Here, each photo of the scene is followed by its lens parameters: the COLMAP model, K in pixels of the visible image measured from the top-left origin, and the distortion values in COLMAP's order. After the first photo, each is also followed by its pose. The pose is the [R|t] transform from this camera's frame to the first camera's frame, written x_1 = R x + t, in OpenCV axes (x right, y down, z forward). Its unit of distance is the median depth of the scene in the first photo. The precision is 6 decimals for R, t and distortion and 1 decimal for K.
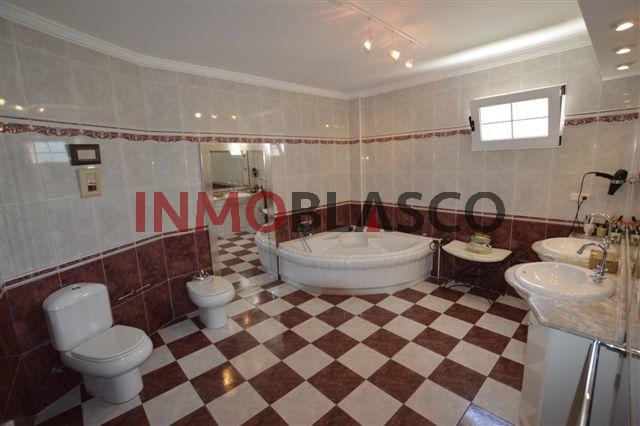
lens RADIAL K [[289.6, 0, 324.4], [0, 289.6, 210.2], [0, 0, 1]] dist [-0.020903, 0.001019]
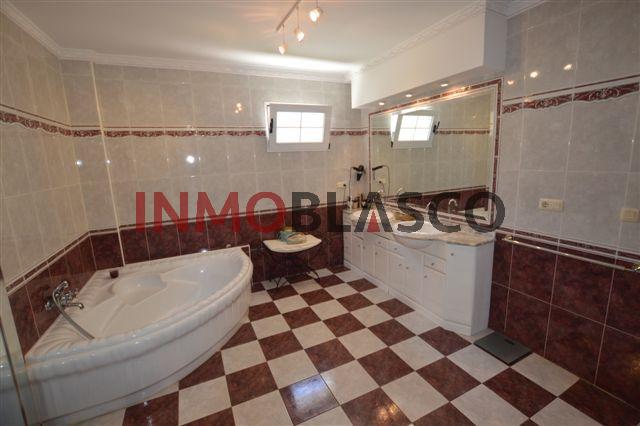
lens RADIAL K [[289.6, 0, 324.4], [0, 289.6, 210.2], [0, 0, 1]] dist [-0.020903, 0.001019]
pose [[0.295161, -0.142149, 0.944814, -0.461799], [0.186988, 0.978342, 0.088778, -0.055160], [-0.936971, 0.150465, 0.315349, 0.521170]]
